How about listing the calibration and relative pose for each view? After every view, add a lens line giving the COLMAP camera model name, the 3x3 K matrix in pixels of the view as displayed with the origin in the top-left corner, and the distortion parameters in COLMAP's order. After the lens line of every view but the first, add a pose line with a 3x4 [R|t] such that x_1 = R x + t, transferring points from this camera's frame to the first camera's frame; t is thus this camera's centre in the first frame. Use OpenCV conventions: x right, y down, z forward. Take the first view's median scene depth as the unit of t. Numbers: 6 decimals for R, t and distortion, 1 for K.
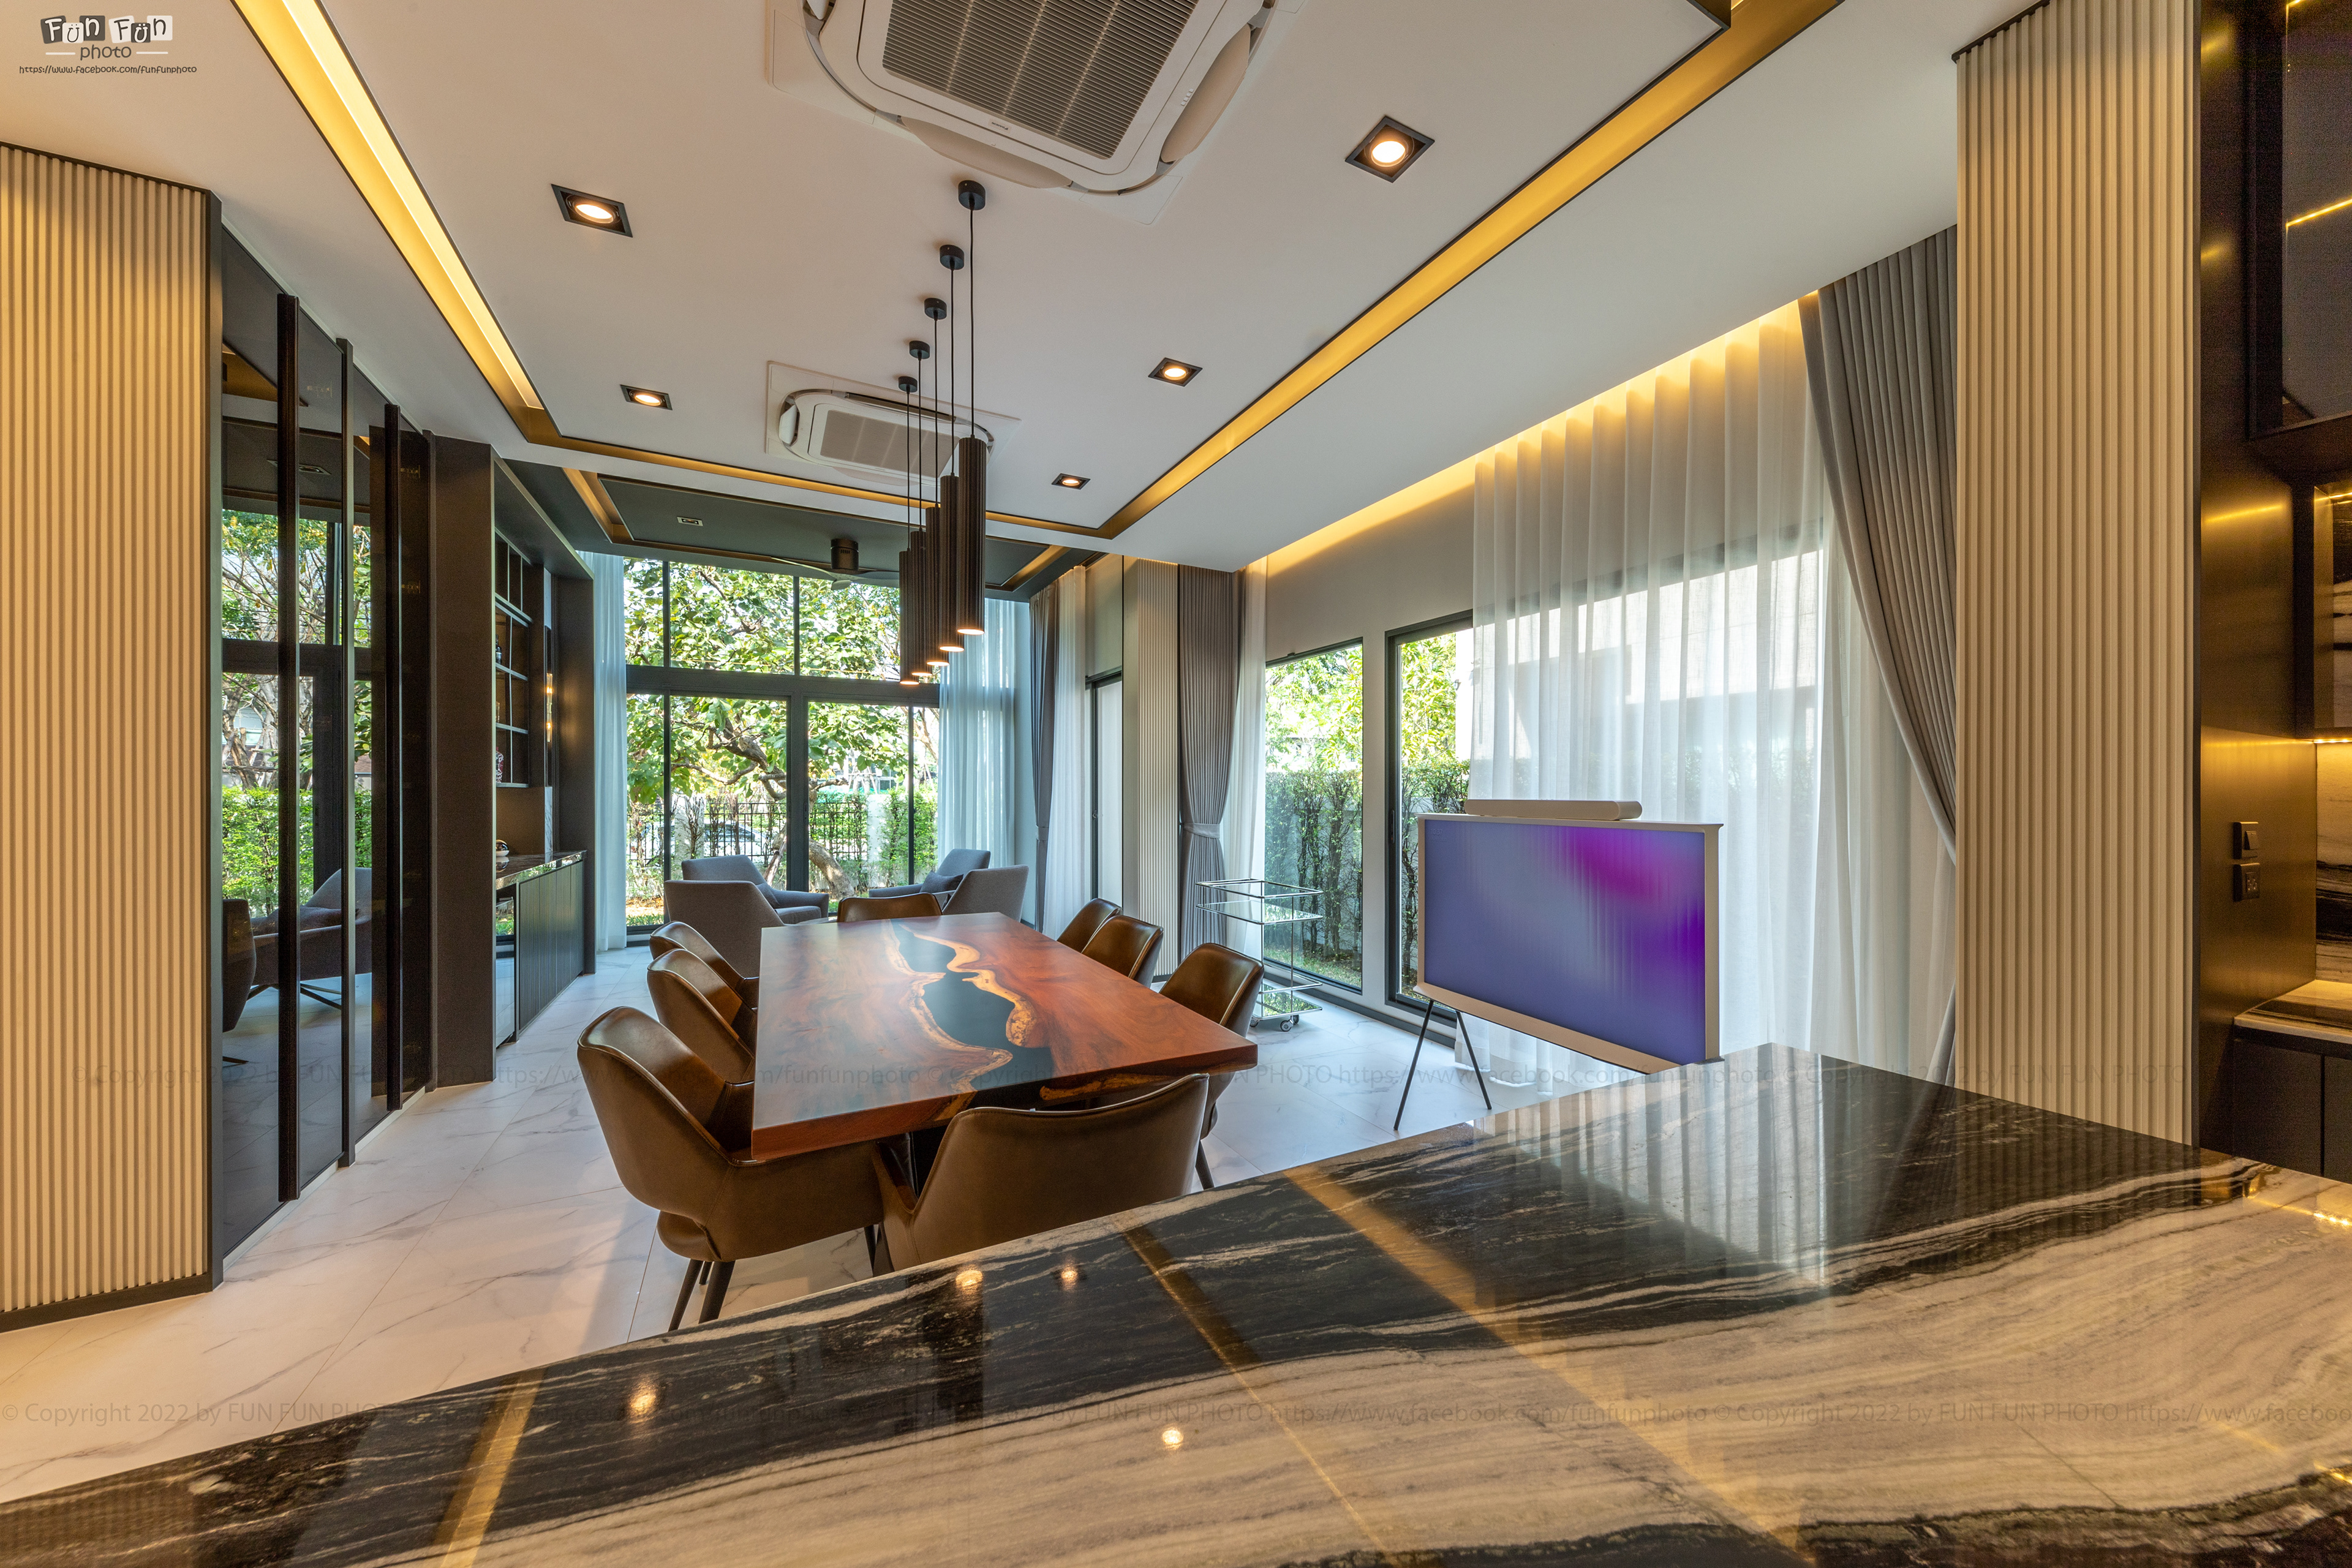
lens RADIAL K [[848.6, 0, 1222.6], [0, 848.6, 811.5], [0, 0, 1]] dist [0.020070, -0.008051]
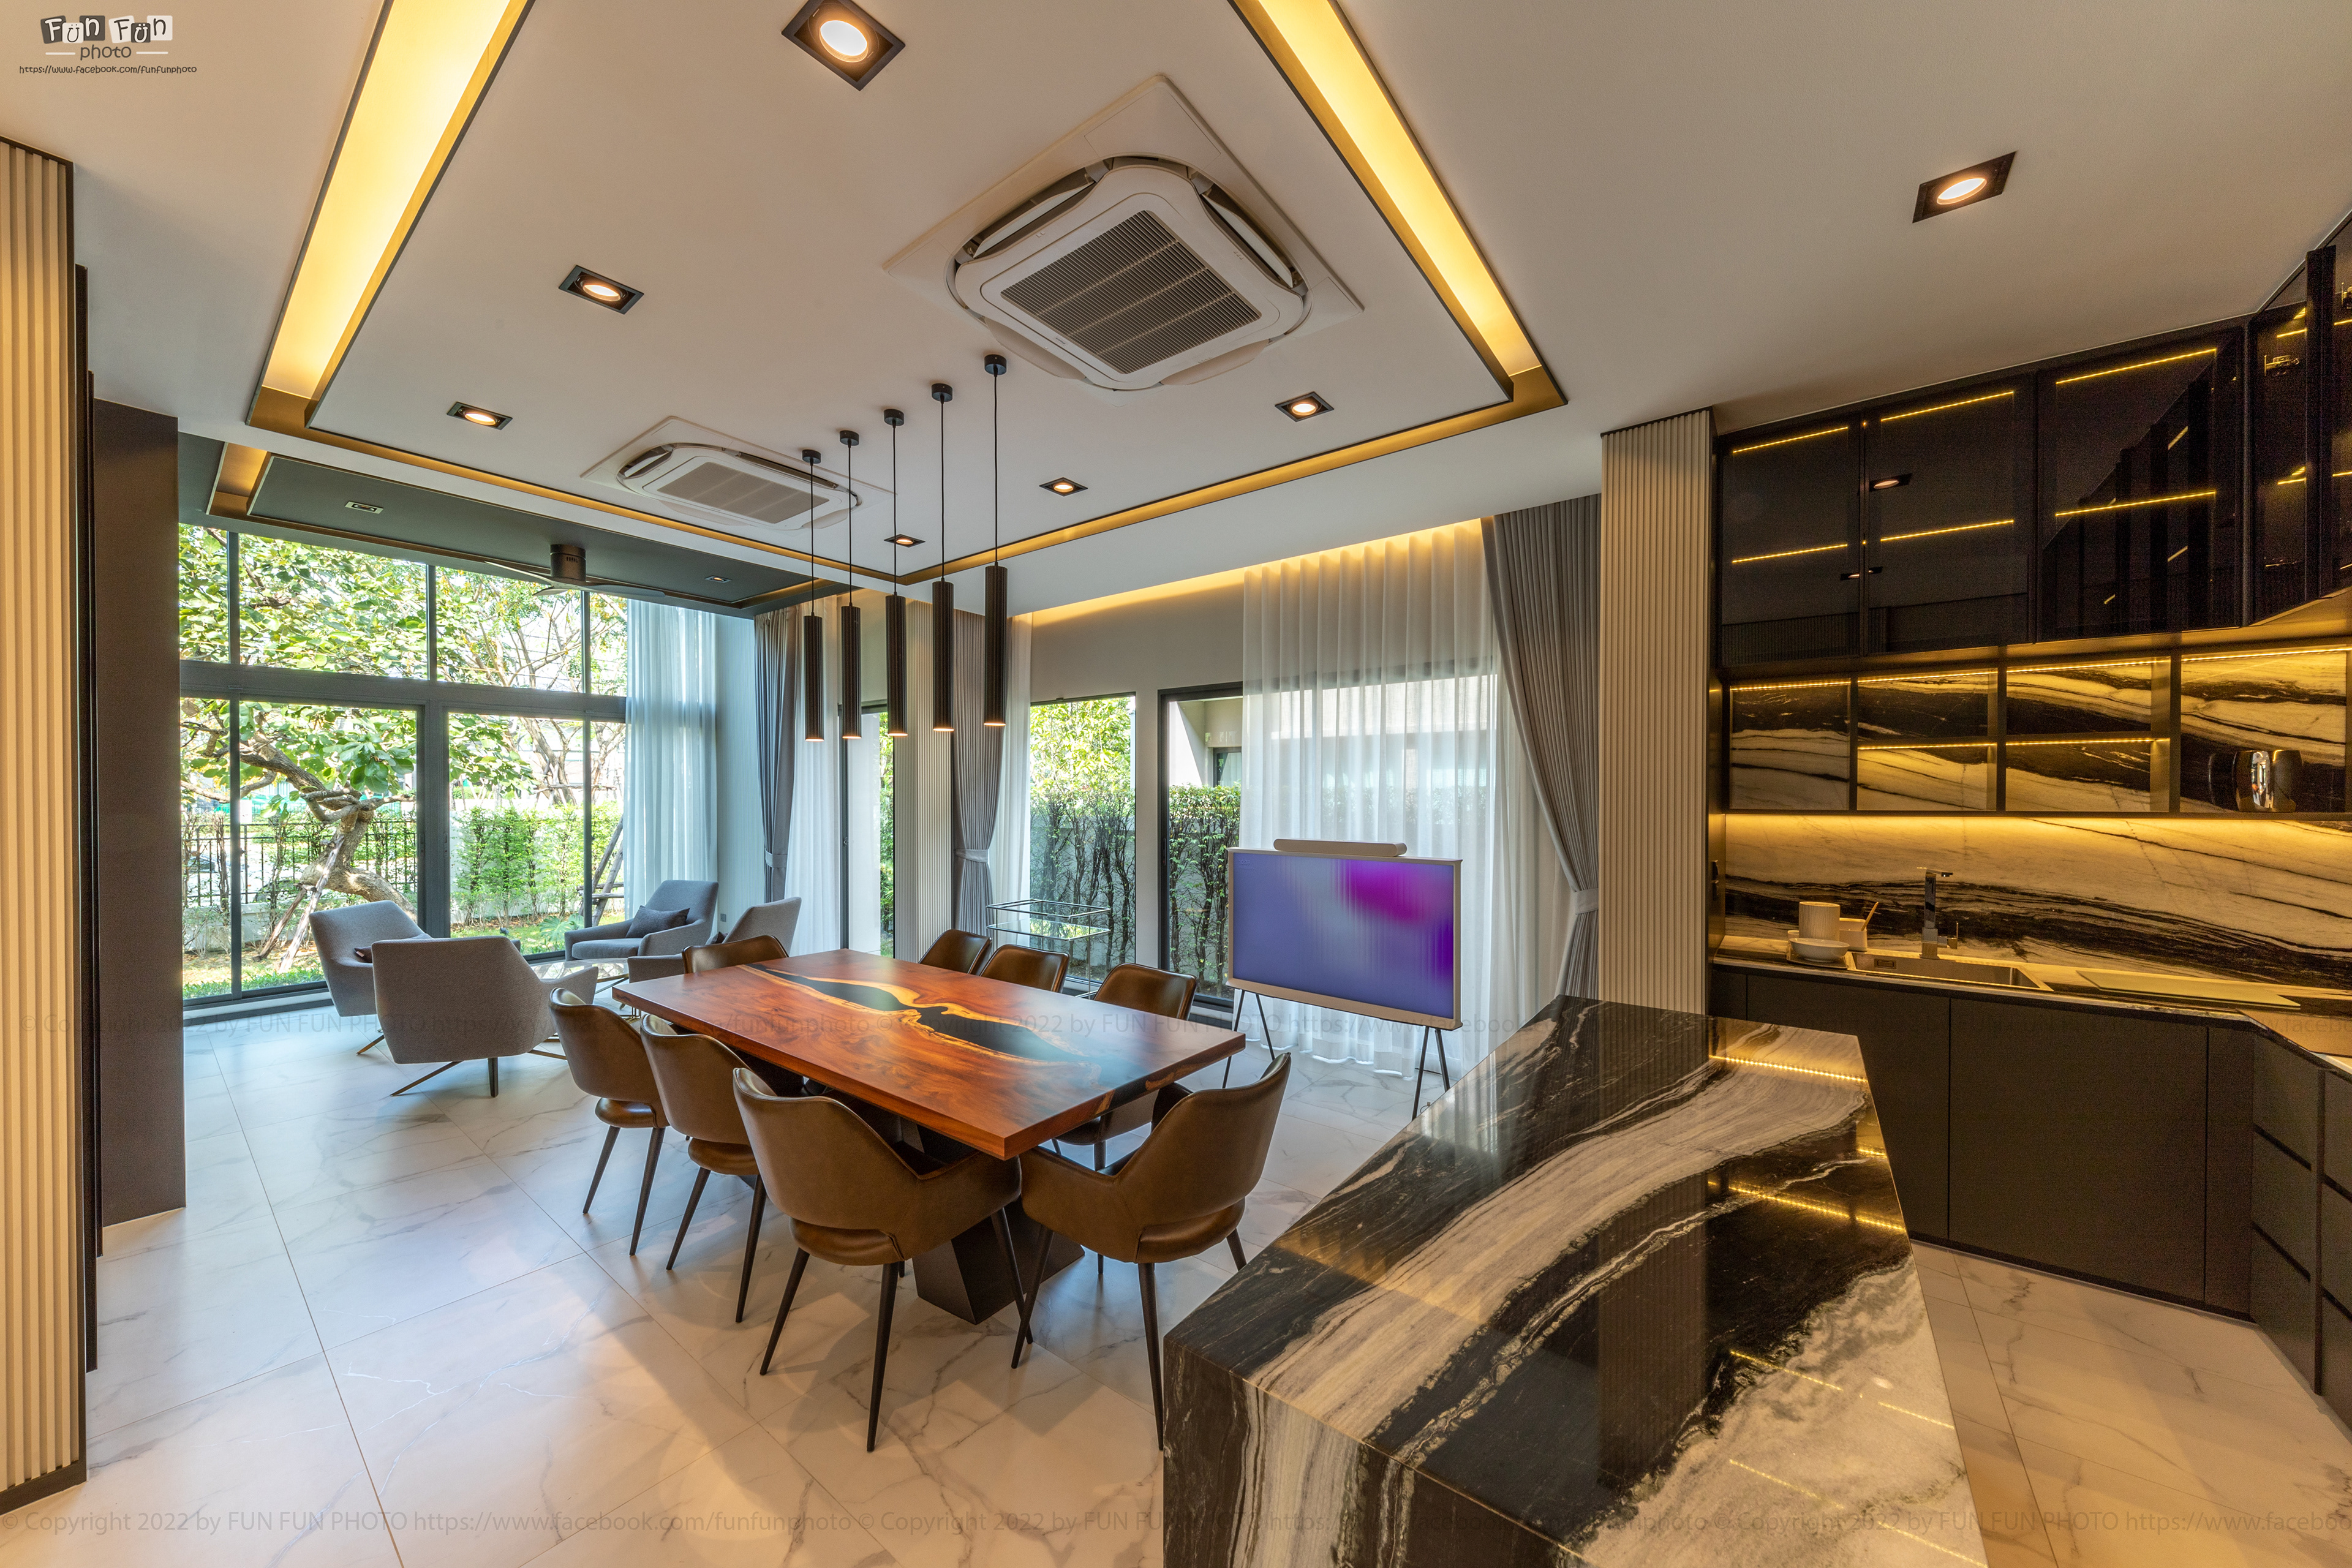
lens RADIAL K [[822.9, 0, 1203.7], [0, 822.9, 810.8], [0, 0, 1]] dist [0.010730, -0.004752]
pose [[0.907468, -0.006738, 0.420067, -0.312913], [0.008239, 0.999965, -0.001759, -0.049598], [-0.420041, 0.005058, 0.907491, -0.110596]]
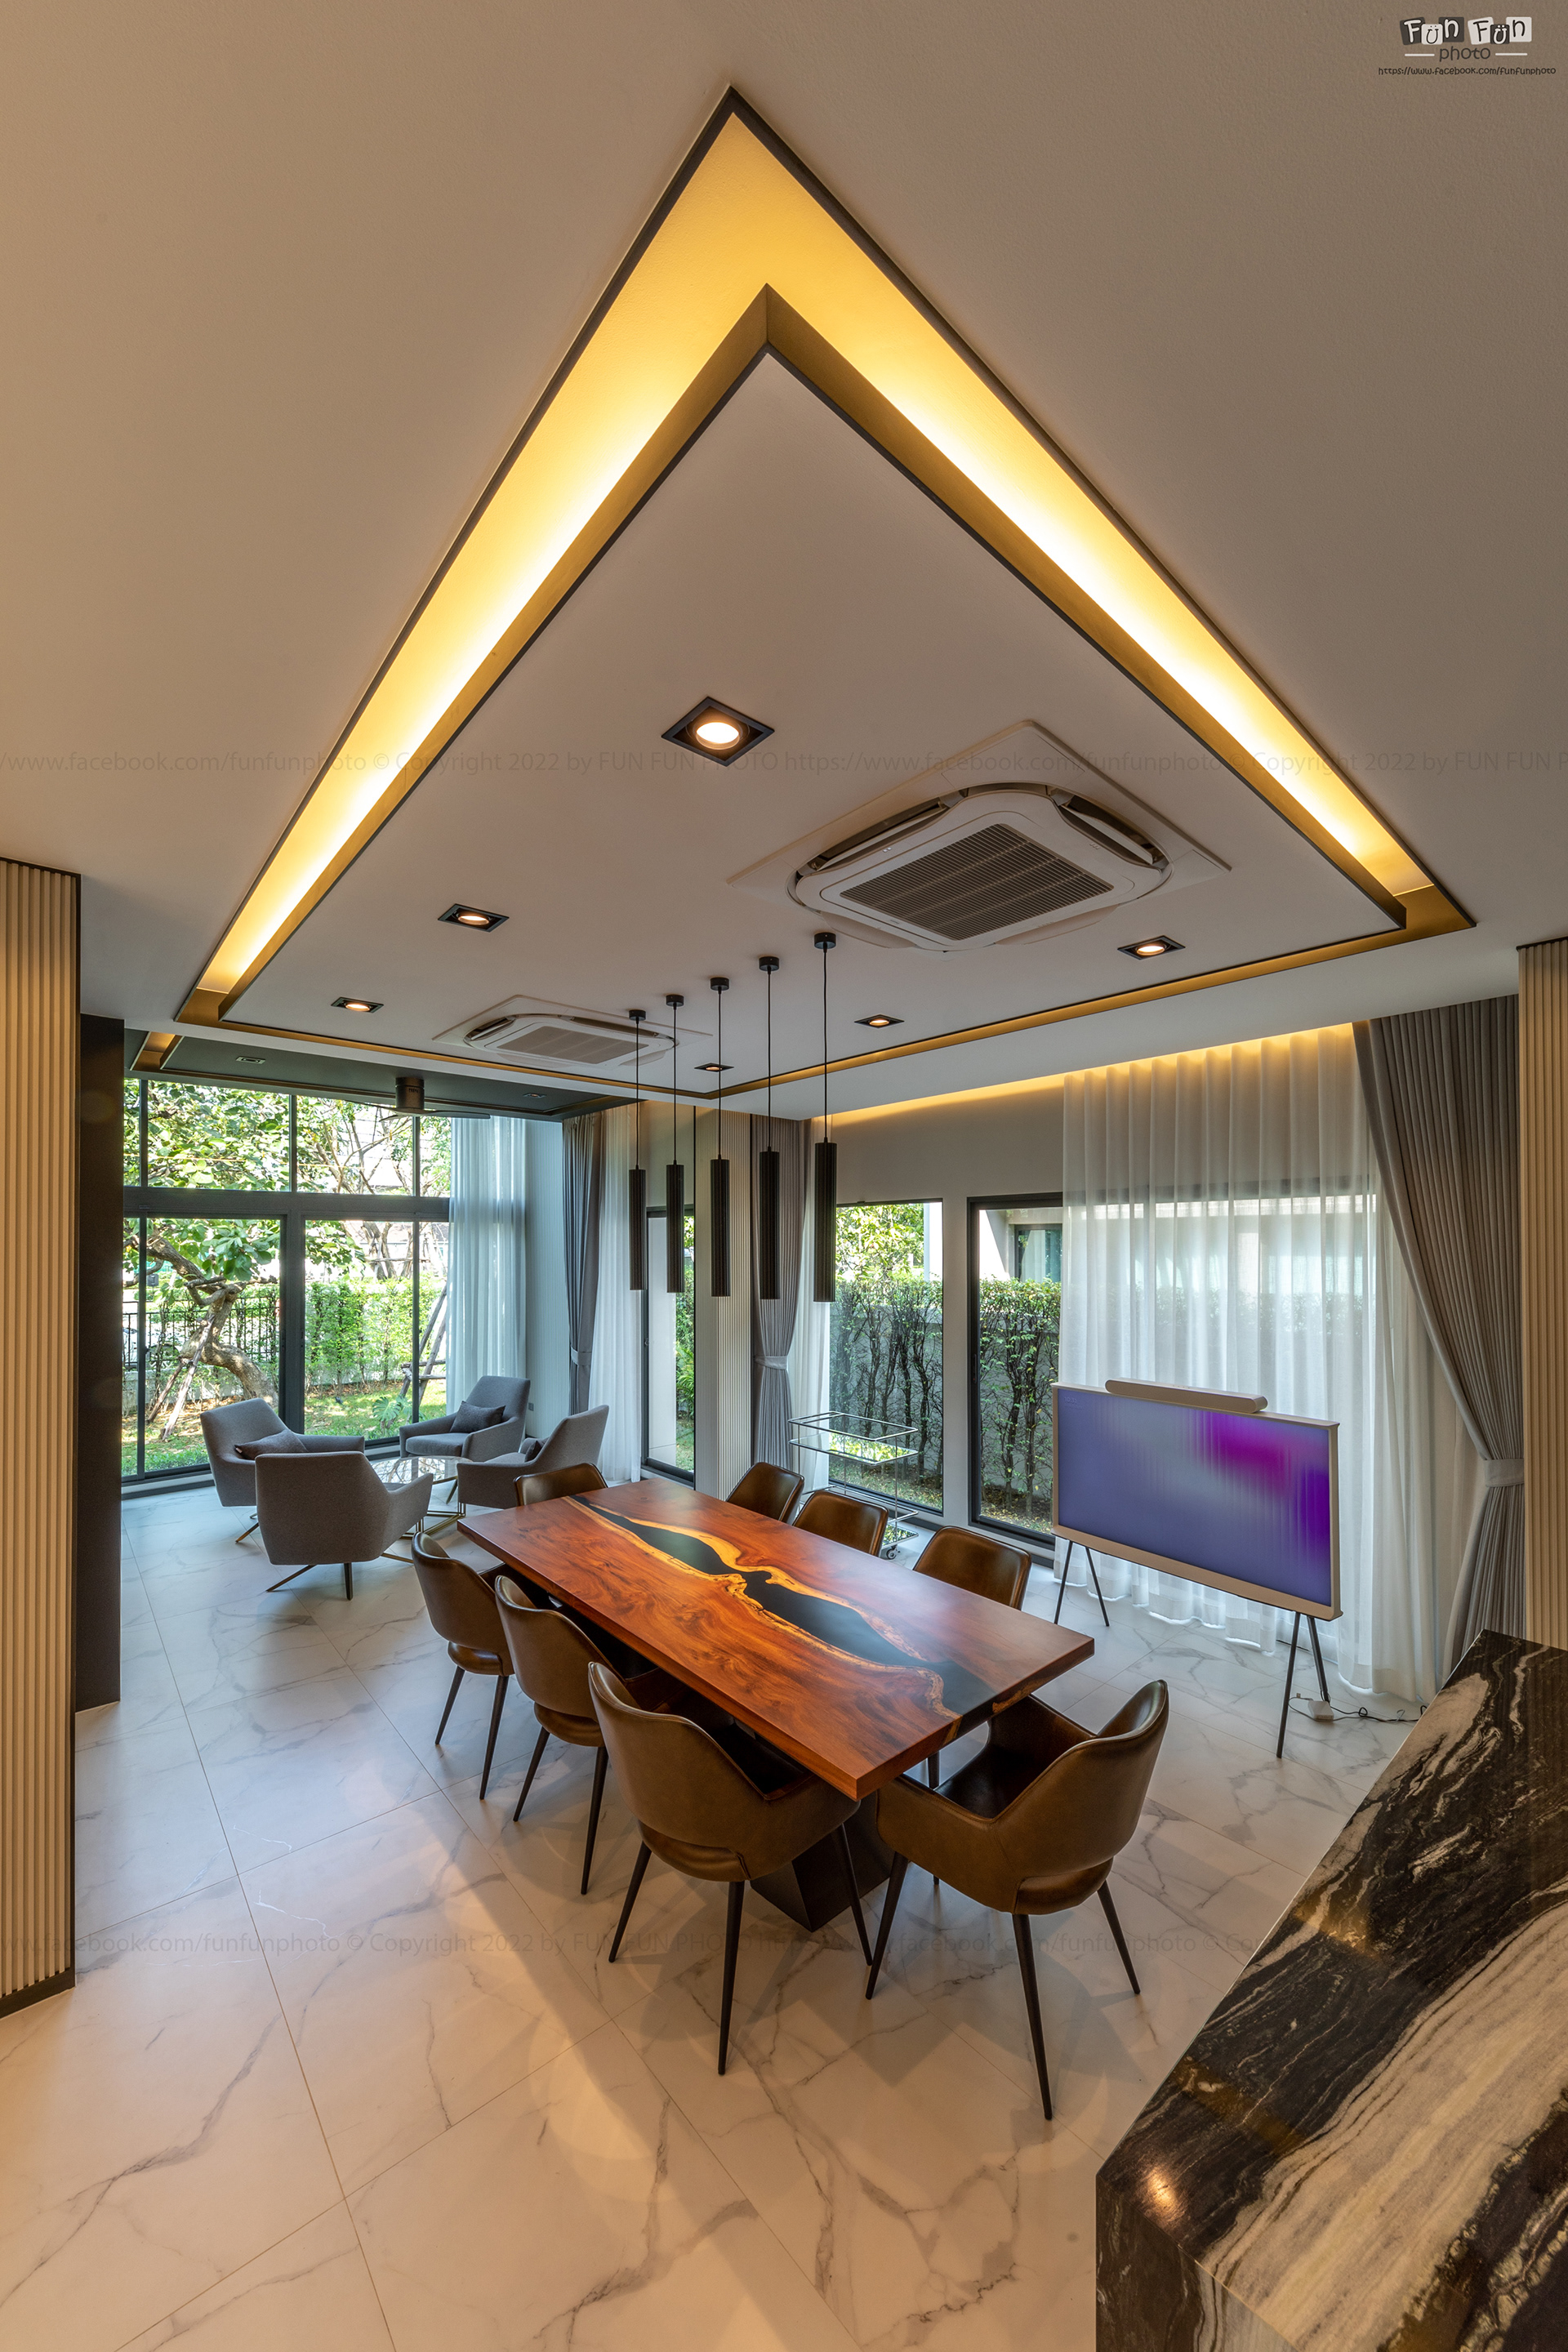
lens RADIAL K [[881.6, 0, 814.8], [0, 881.6, 1234.3], [0, 0, 1]] dist [0.008042, -0.005382]
pose [[0.971505, -0.006169, 0.236939, -0.361831], [0.012446, 0.999610, -0.025006, -0.167493], [-0.236692, 0.027242, 0.971203, -0.112225]]
